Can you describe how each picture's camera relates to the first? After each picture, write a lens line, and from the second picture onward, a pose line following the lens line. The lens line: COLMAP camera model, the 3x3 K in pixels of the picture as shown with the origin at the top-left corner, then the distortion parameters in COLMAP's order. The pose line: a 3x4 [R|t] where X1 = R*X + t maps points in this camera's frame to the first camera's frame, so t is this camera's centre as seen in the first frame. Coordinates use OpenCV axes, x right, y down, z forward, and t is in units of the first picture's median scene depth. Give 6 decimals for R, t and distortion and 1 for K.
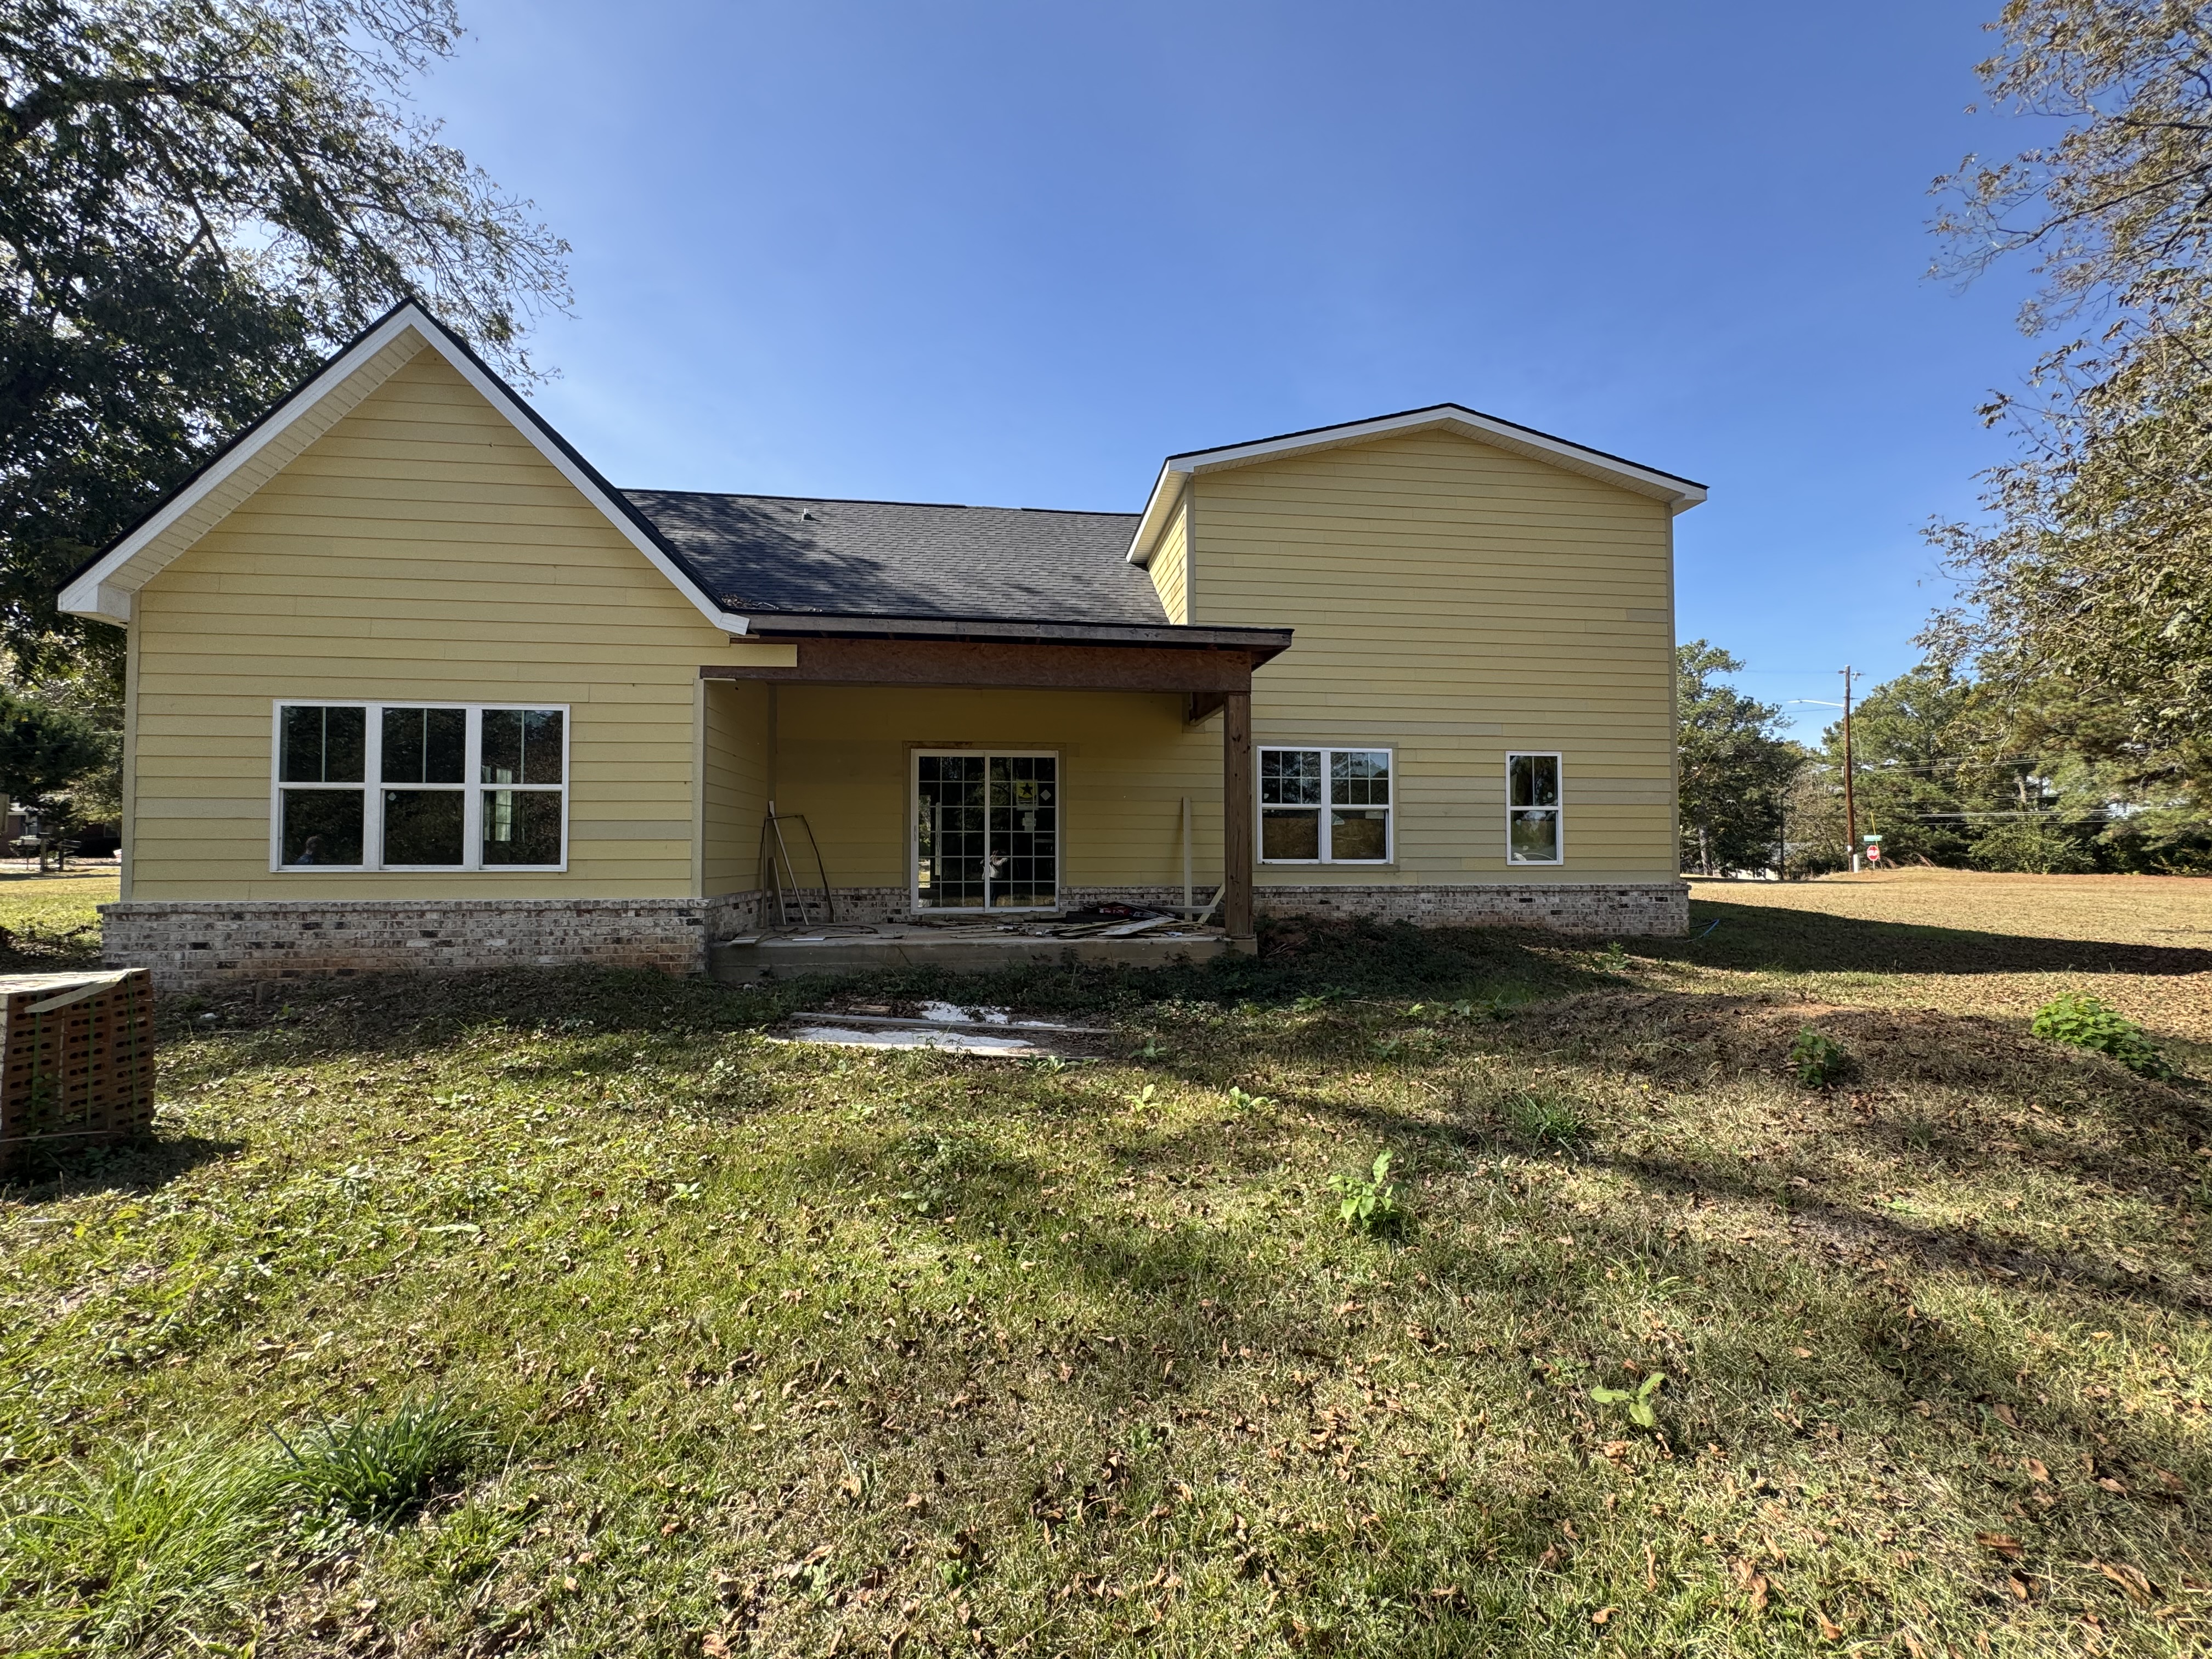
lens RADIAL K [[882.6, 0, 1105.6], [0, 882.6, 829.0], [0, 0, 1]] dist [0.000046, -0.000084]
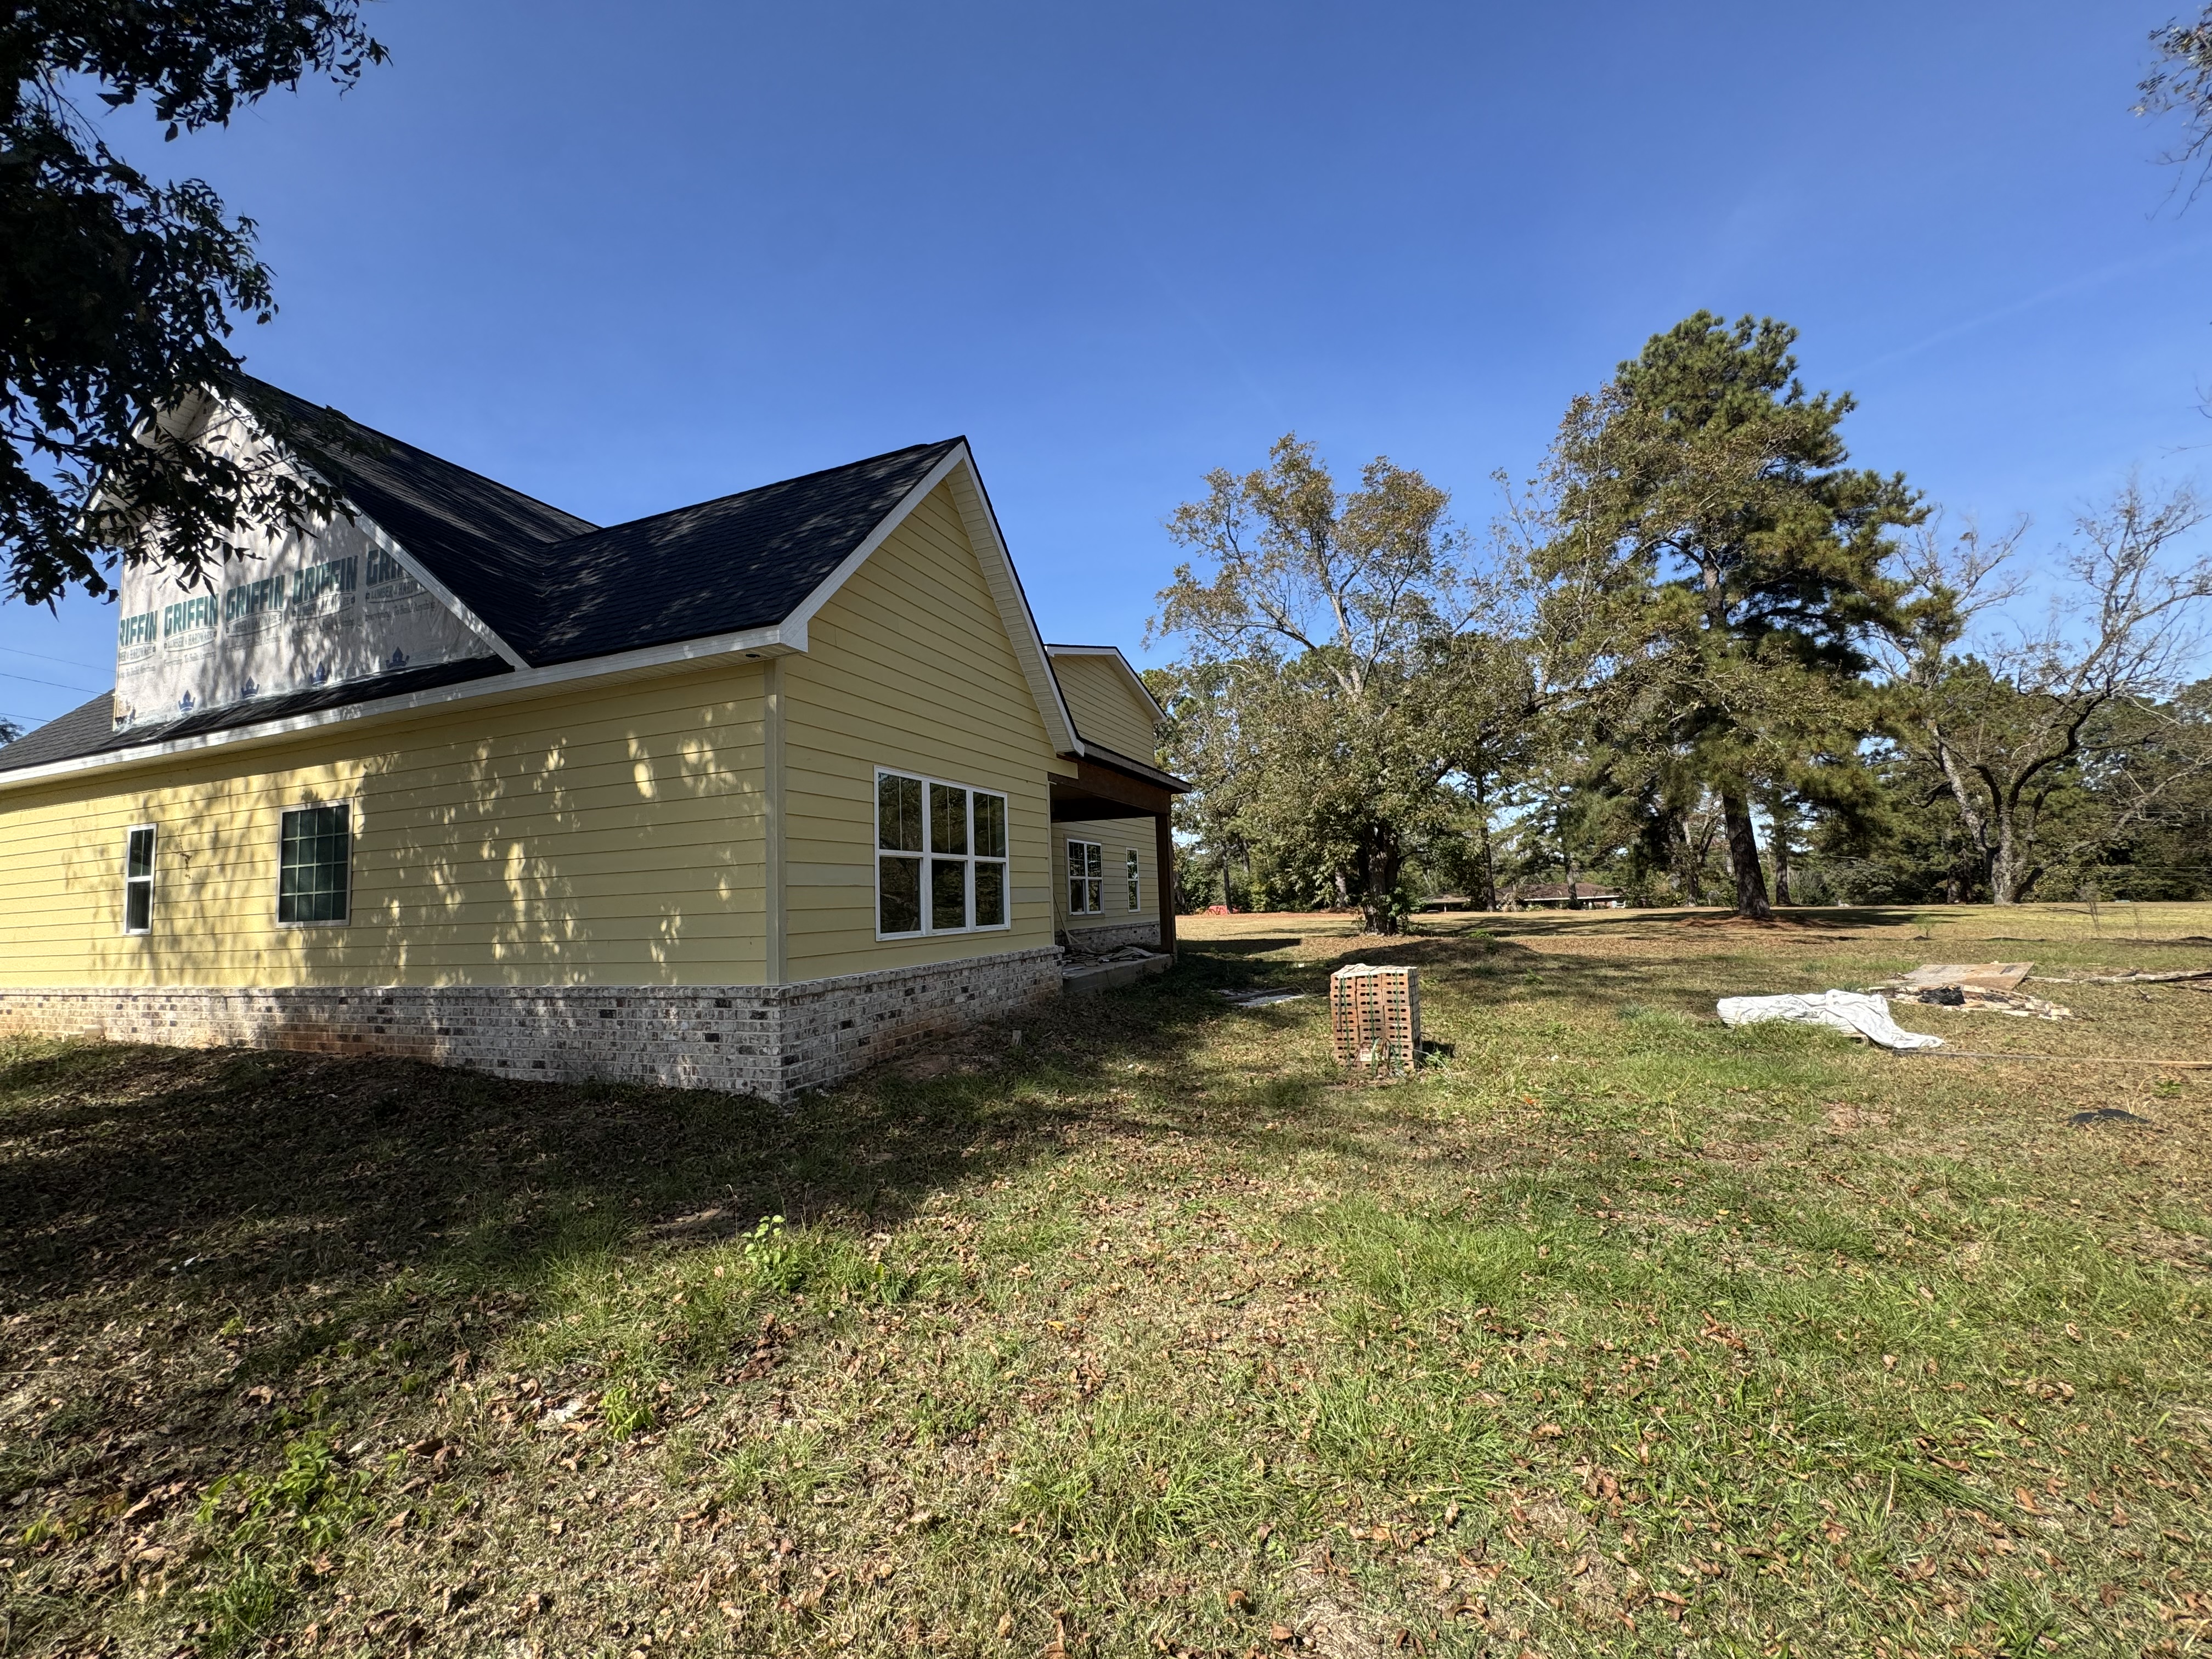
lens RADIAL K [[882.6, 0, 1105.5], [0, 882.6, 819.3], [0, 0, 1]] dist [0.000046, -0.000084]
pose [[0.471508, 0.066004, 0.879388, -1.683674], [-0.002516, 0.997292, -0.073504, -0.014721], [-0.881858, 0.032445, 0.470397, 0.308422]]
